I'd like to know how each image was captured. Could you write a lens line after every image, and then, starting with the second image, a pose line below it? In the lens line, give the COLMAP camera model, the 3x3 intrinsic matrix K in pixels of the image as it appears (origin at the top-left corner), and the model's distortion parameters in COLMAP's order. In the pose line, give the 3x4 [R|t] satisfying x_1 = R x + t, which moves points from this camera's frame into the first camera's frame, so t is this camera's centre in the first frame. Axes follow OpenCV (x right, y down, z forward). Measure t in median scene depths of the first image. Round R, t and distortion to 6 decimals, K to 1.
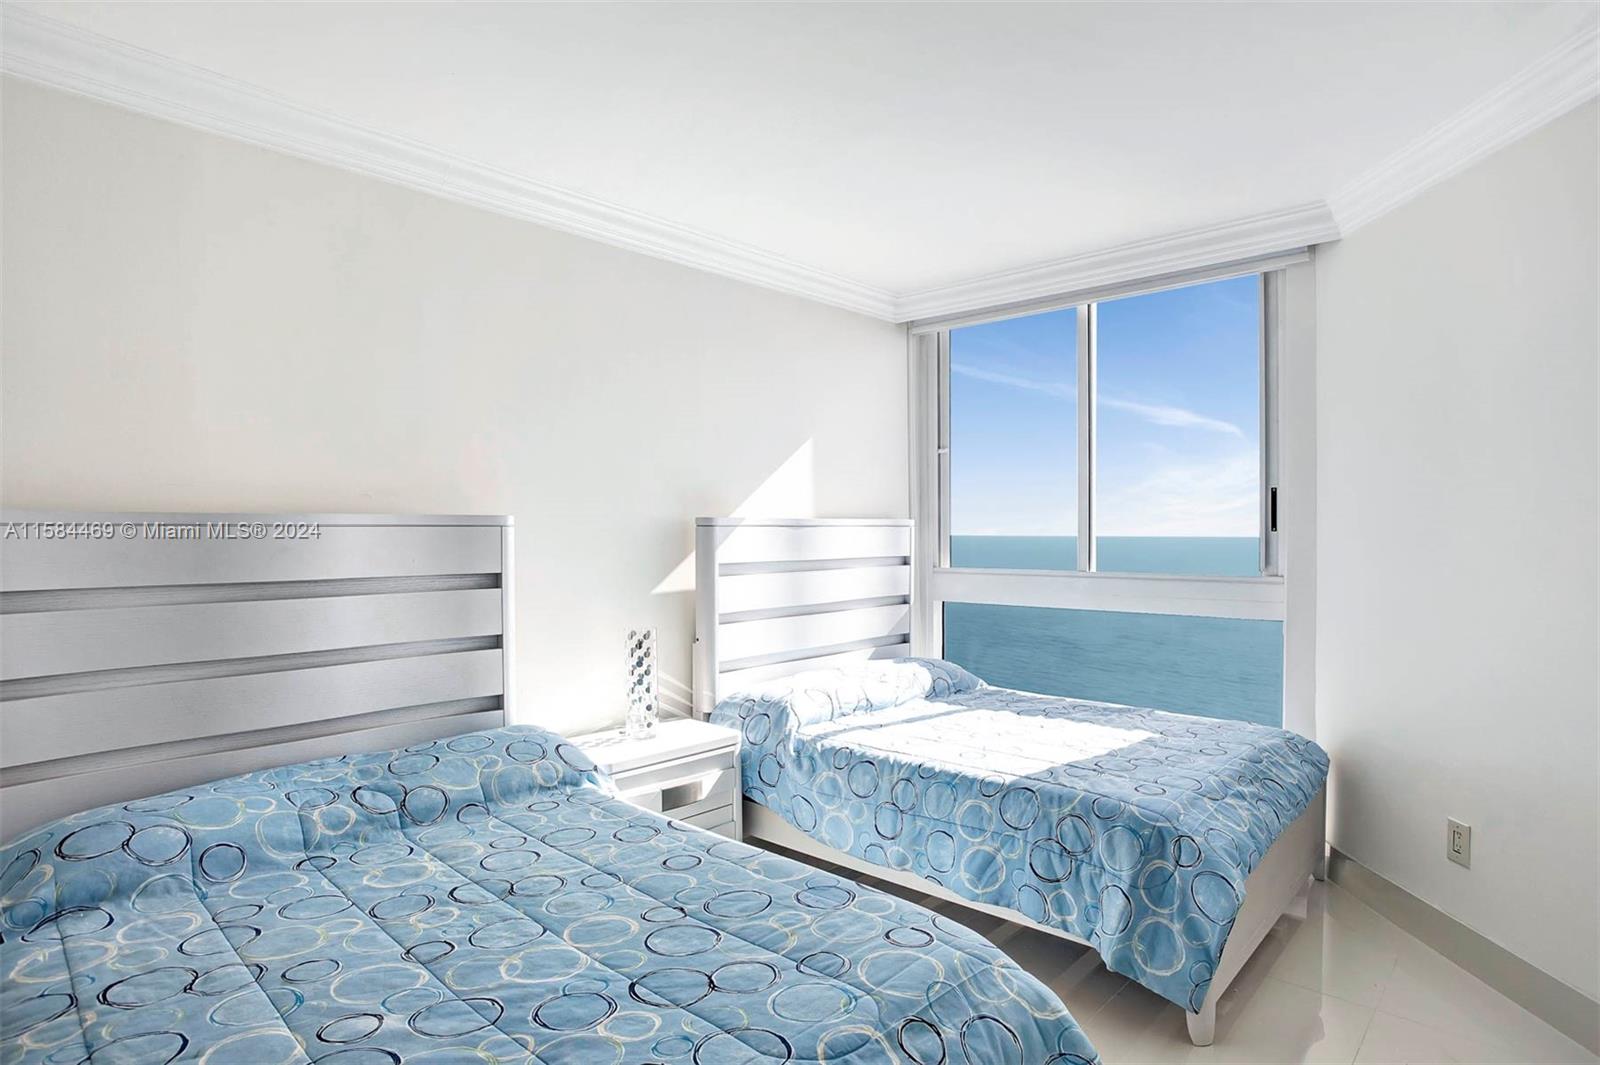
lens RADIAL K [[865.5, 0, 800.0], [0, 865.5, 532.5], [0, 0, 1]] dist [-0.069113, 0.039279]
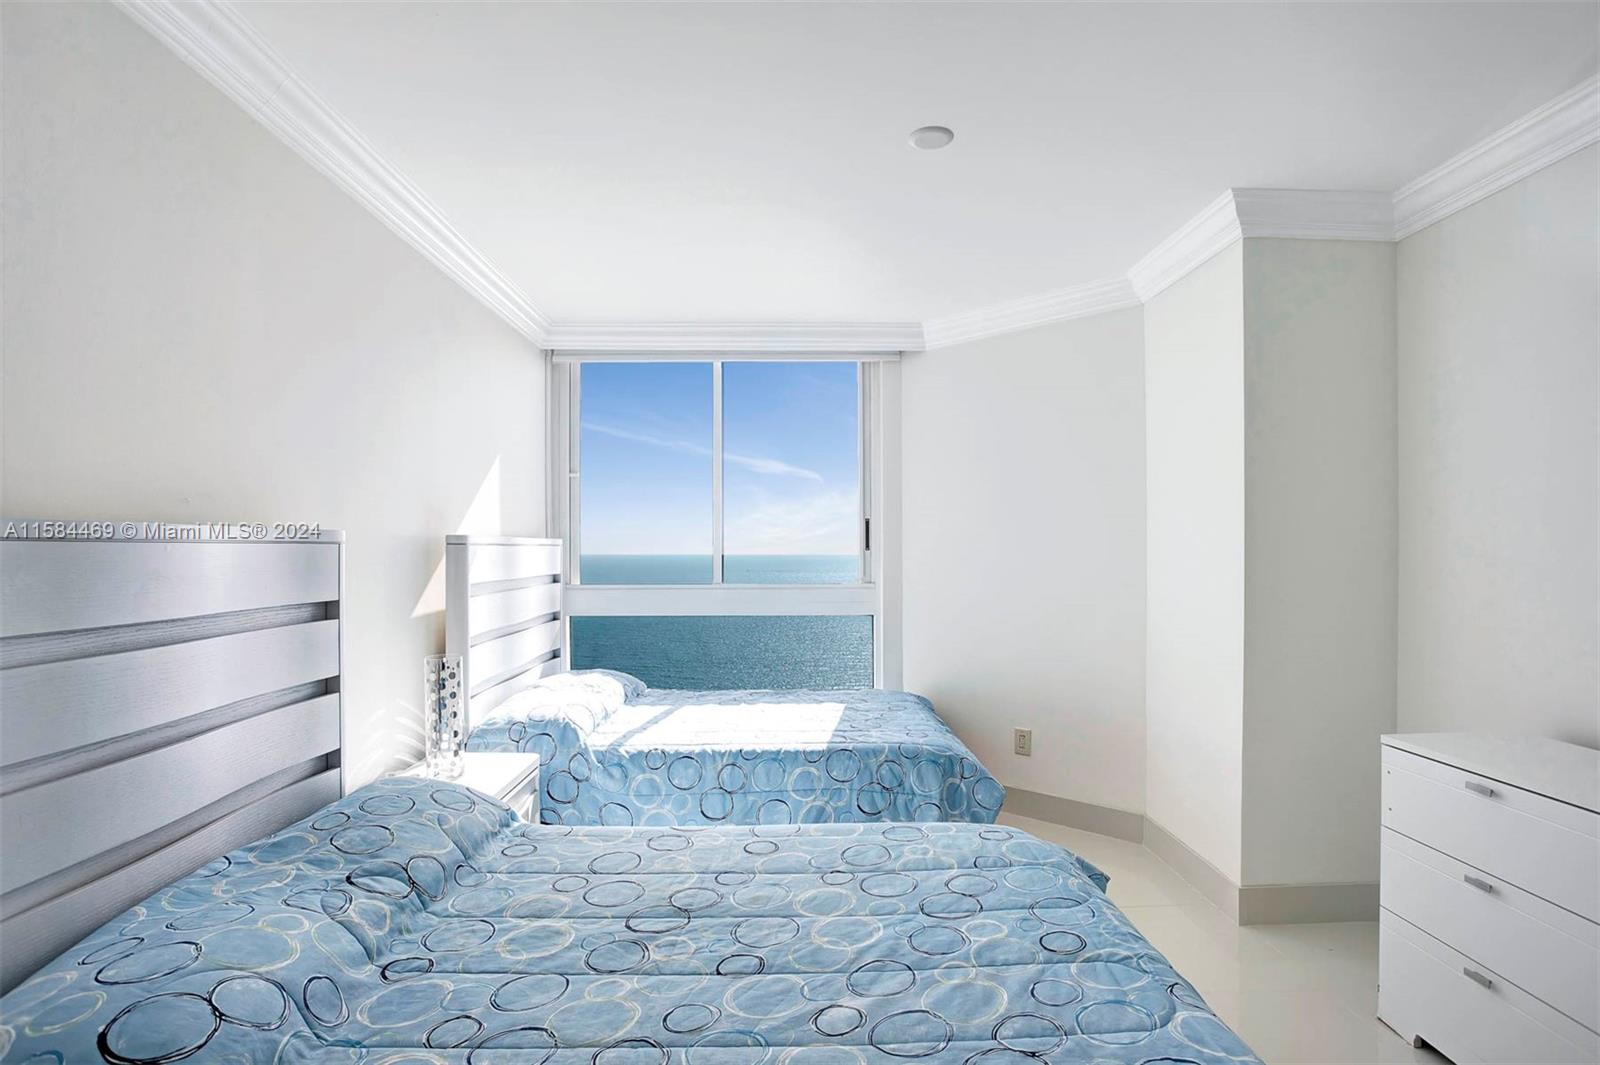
lens RADIAL K [[822.2, 0, 814.7], [0, 822.2, 543.6], [0, 0, 1]] dist [-0.054628, 0.027263]
pose [[0.717427, 0.006702, 0.696602, -0.614210], [0.000174, 0.999952, -0.009799, 0.000422], [-0.696634, 0.007151, 0.717391, 0.139363]]
